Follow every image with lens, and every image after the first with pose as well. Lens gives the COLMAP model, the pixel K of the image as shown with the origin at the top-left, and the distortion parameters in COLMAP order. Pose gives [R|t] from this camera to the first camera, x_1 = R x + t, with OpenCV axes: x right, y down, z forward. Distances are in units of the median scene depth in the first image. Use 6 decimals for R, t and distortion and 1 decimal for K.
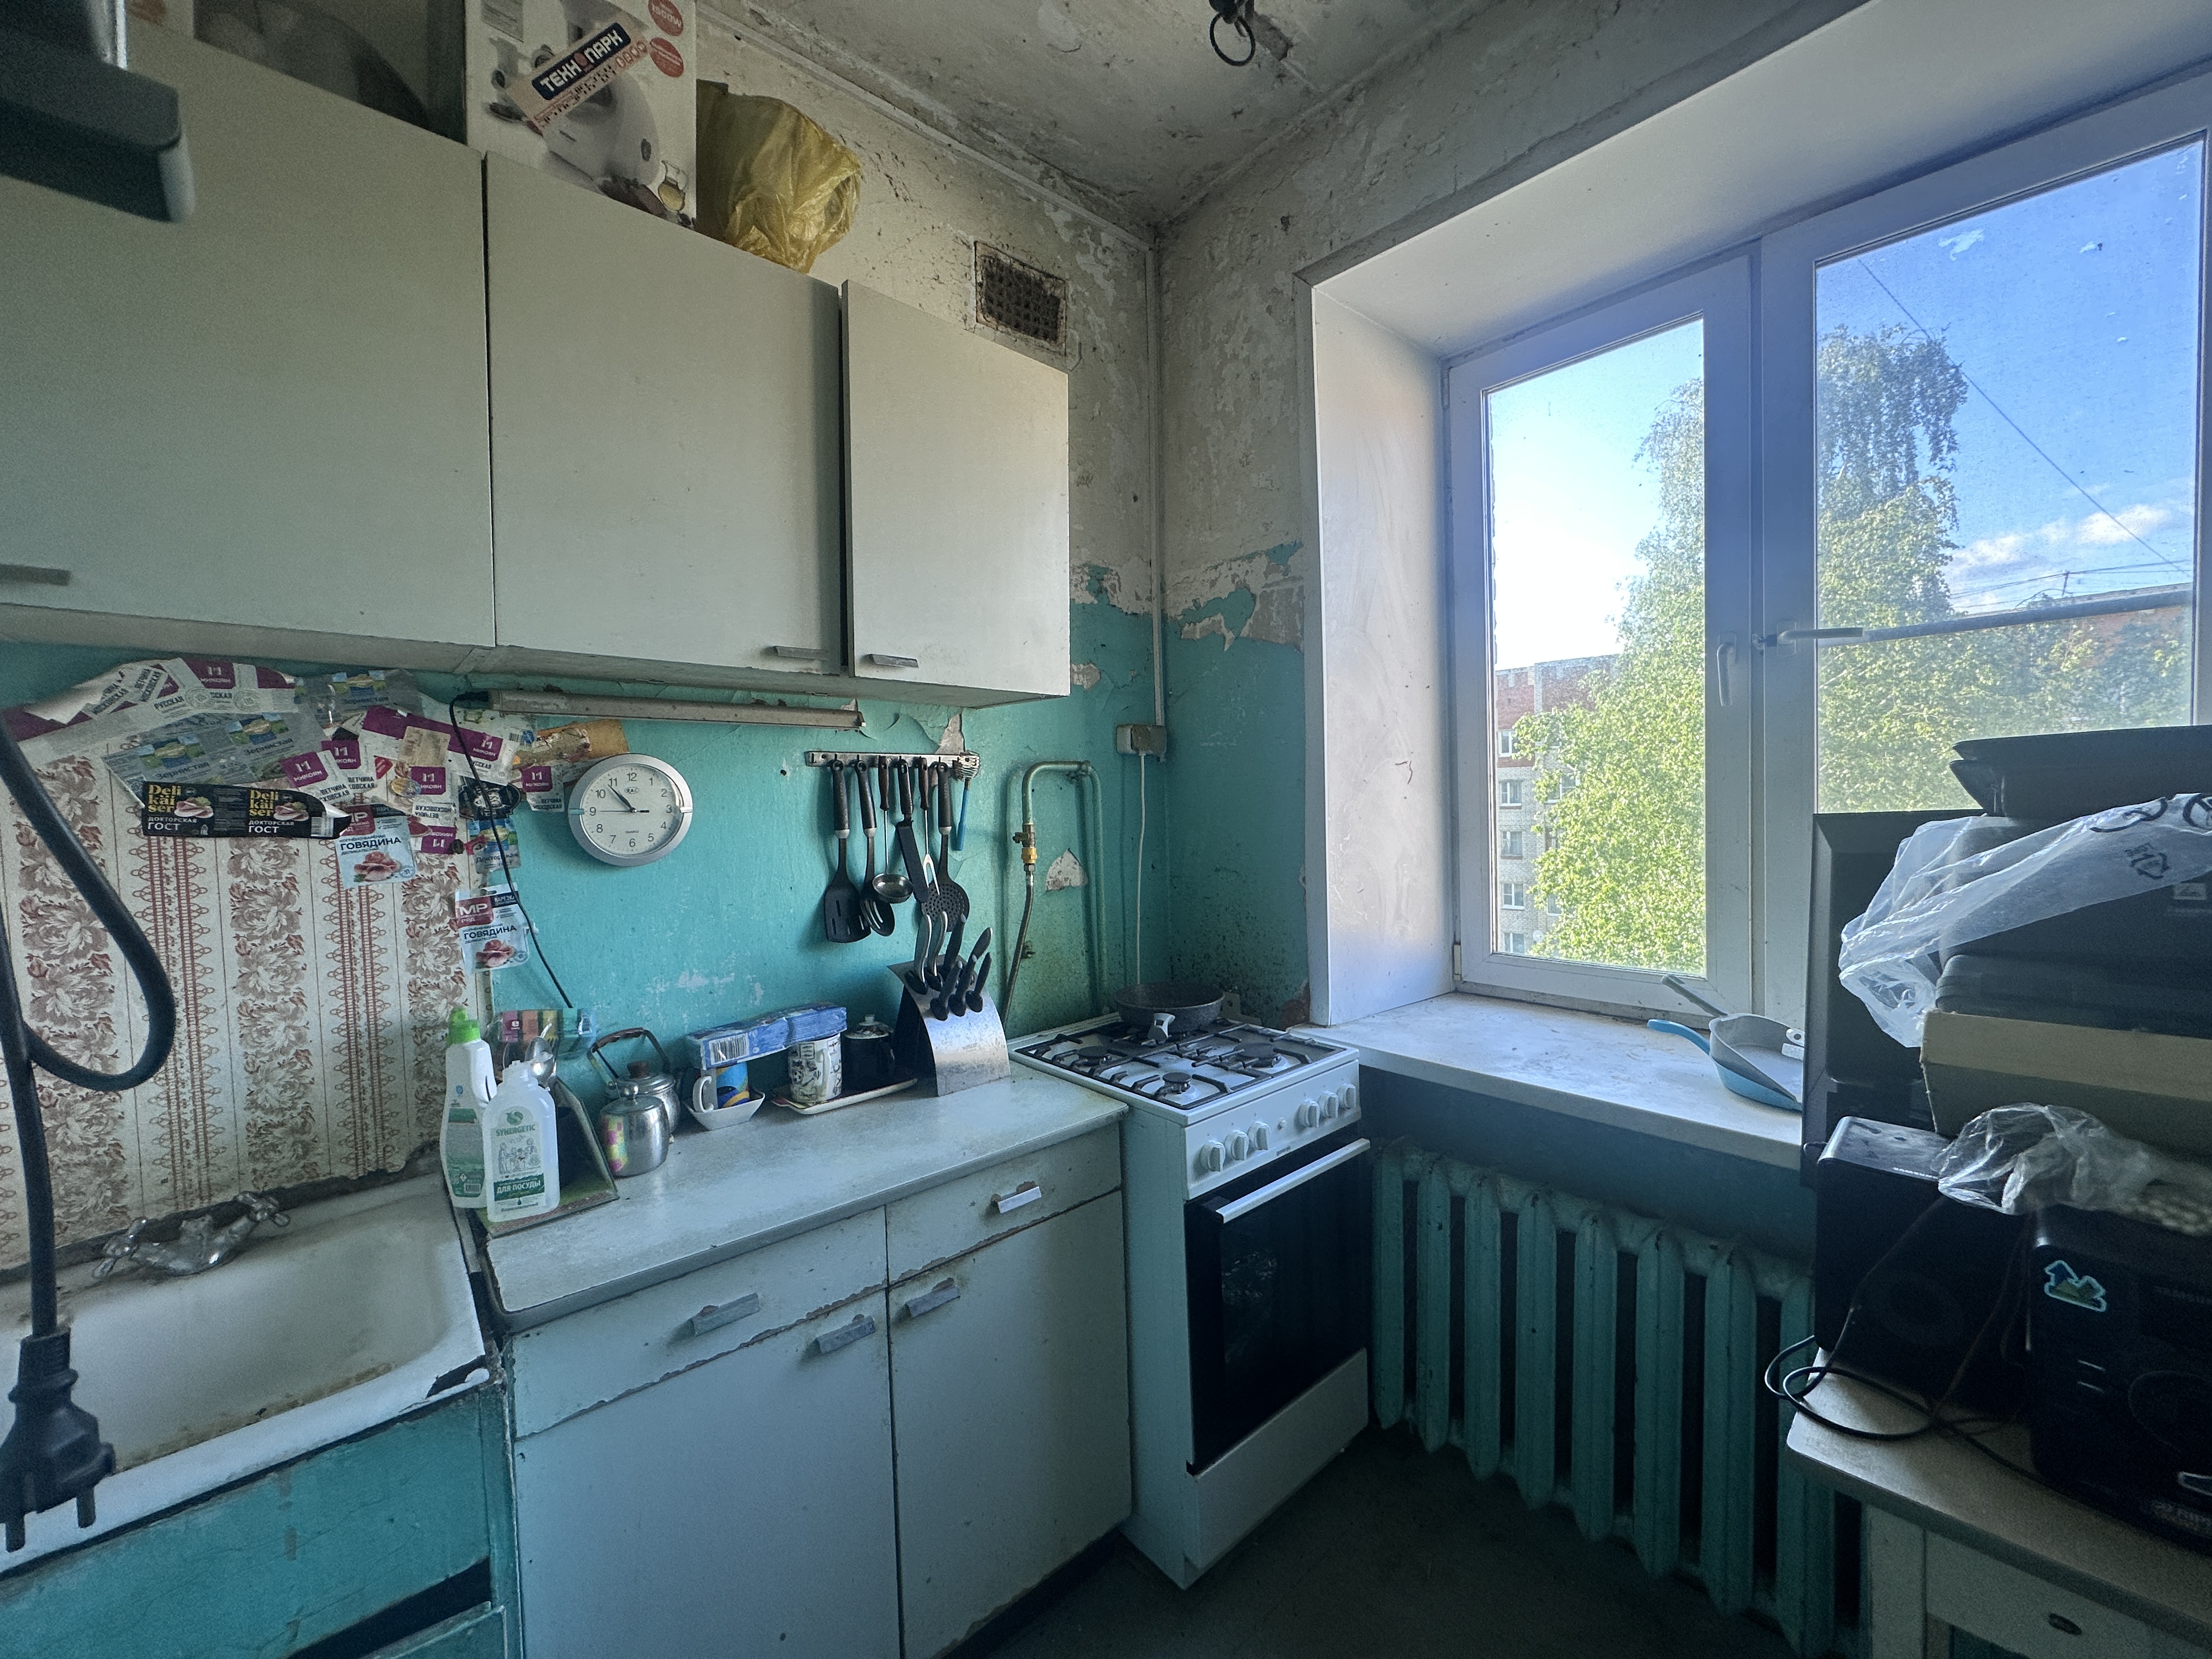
lens RADIAL K [[884.5, 0, 1107.7], [0, 884.5, 826.2], [0, 0, 1]] dist [-0.002737, 0.000052]
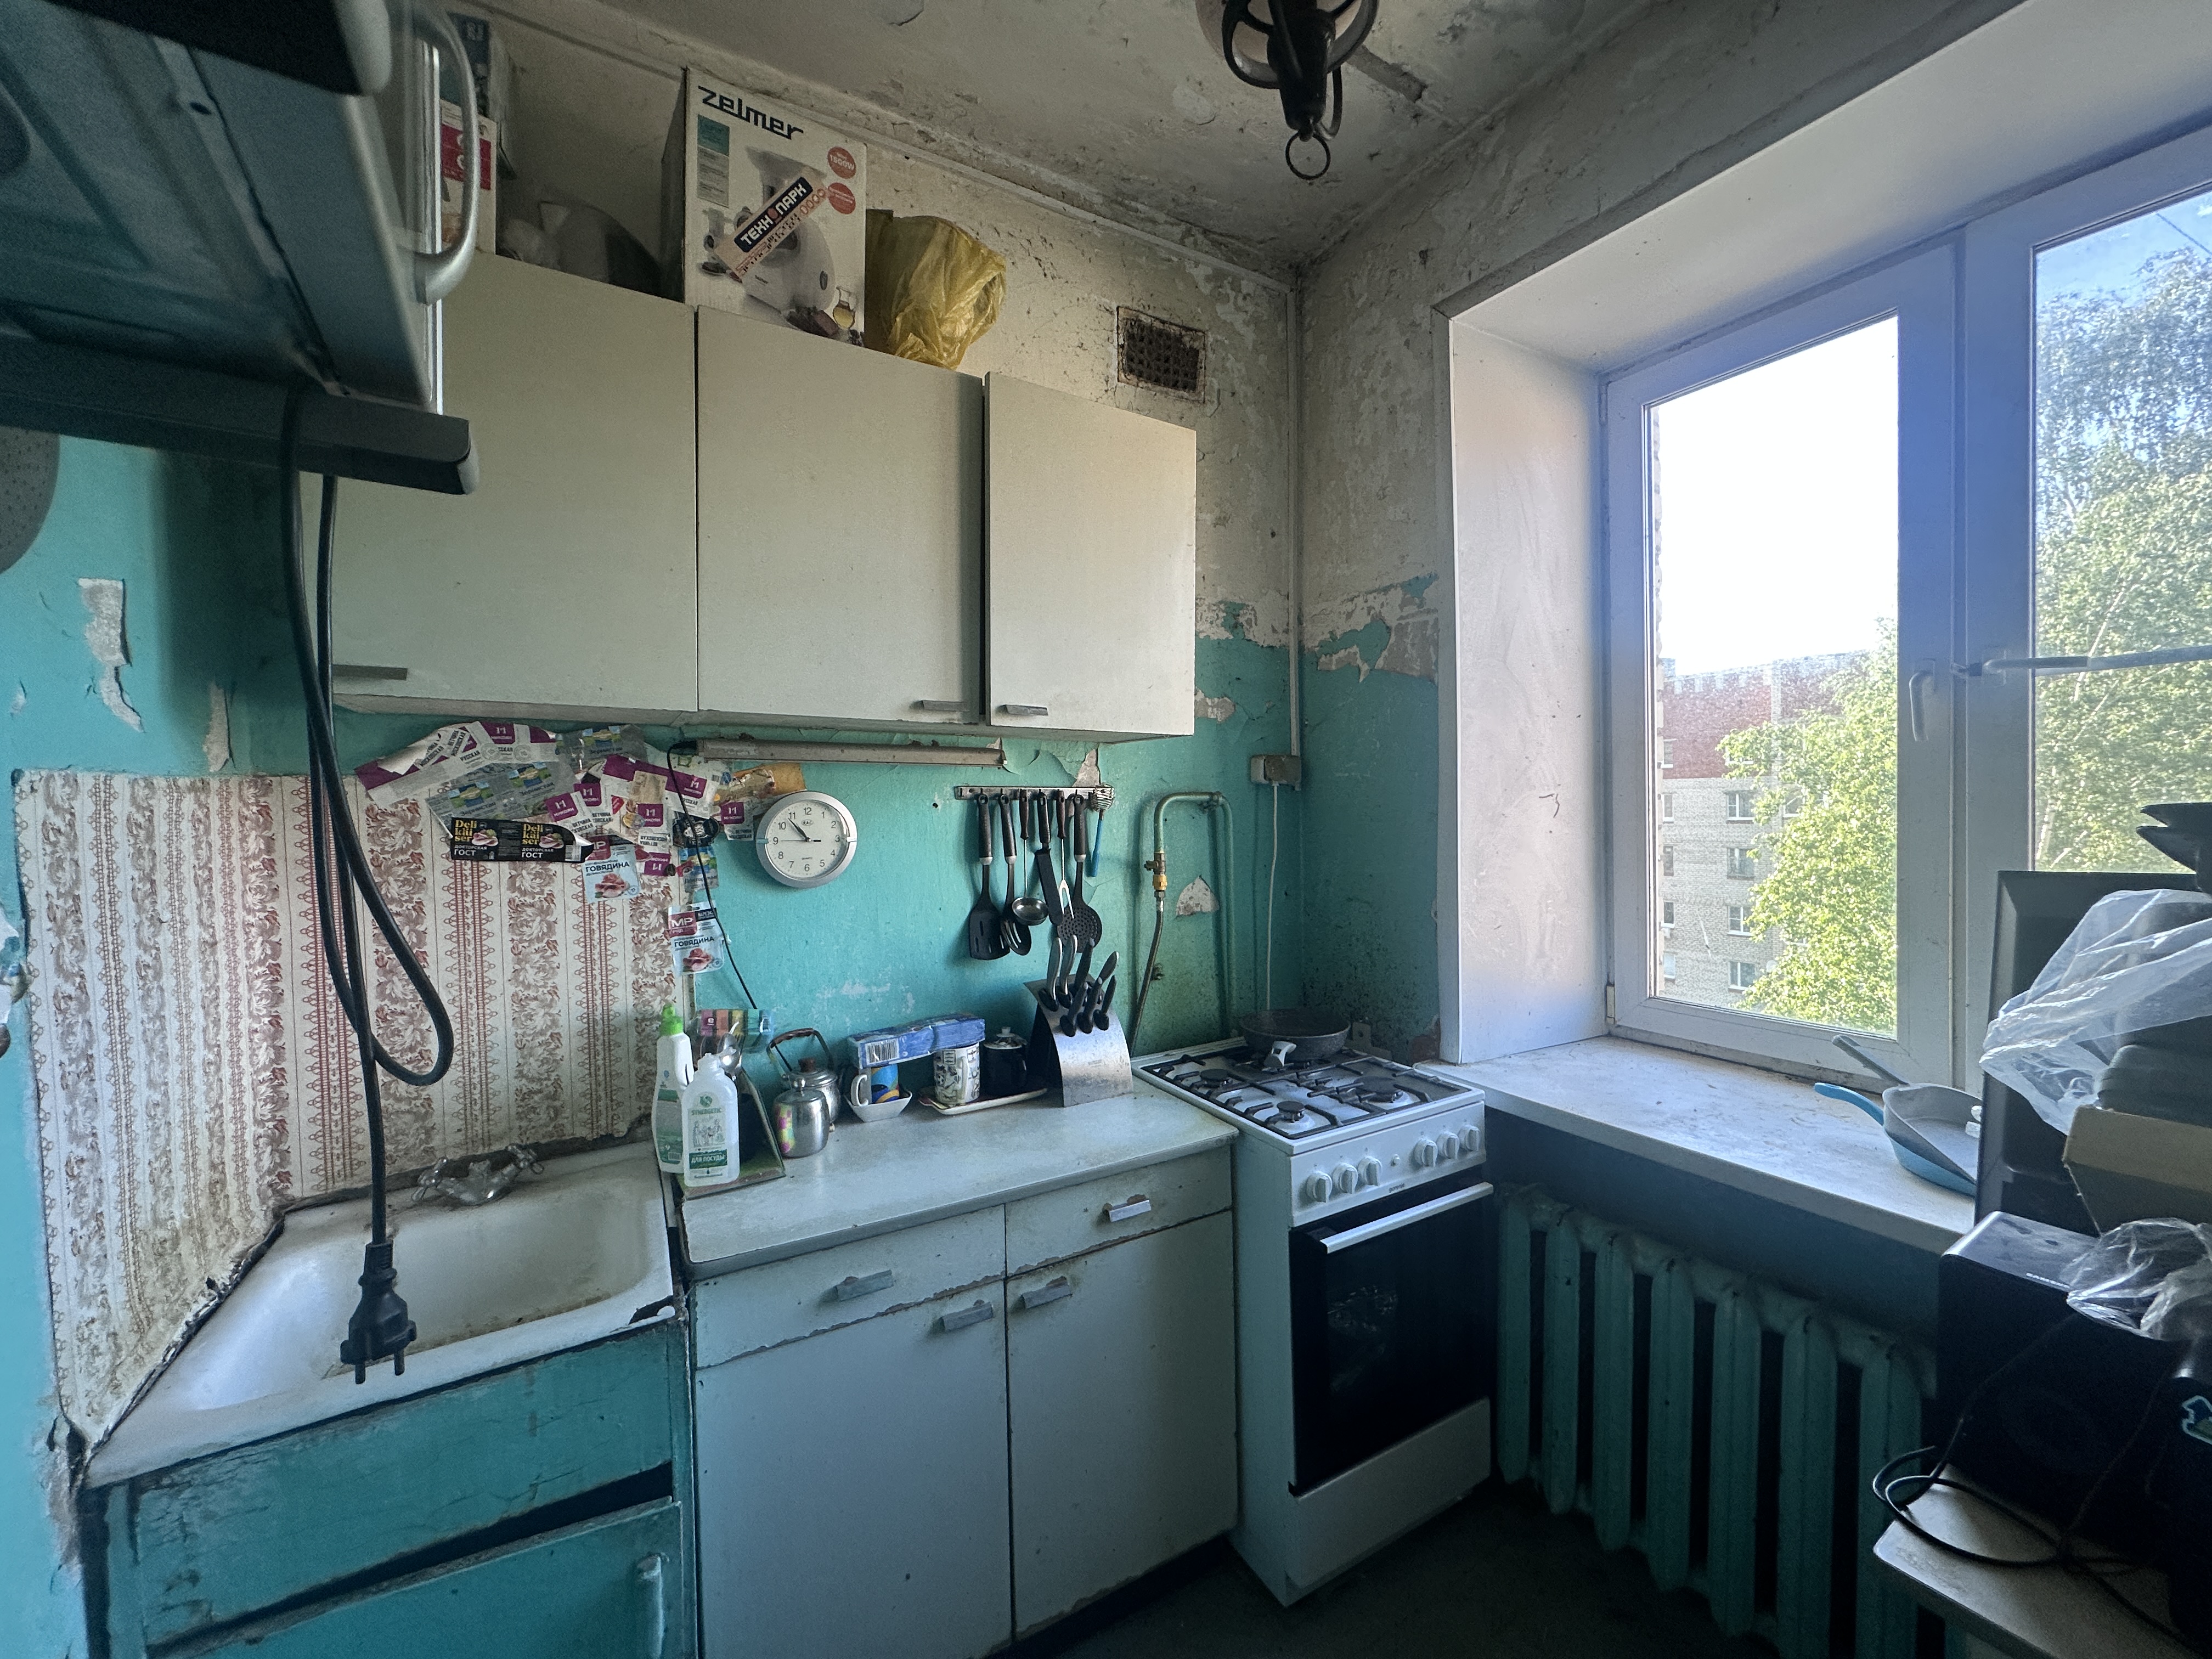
lens RADIAL K [[884.5, 0, 1107.7], [0, 884.5, 826.2], [0, 0, 1]] dist [-0.002737, 0.000052]
pose [[0.980568, 0.015389, -0.195577, 0.078907], [-0.016767, 0.999845, -0.005394, -0.038712], [0.195464, 0.008568, 0.980673, -0.062606]]
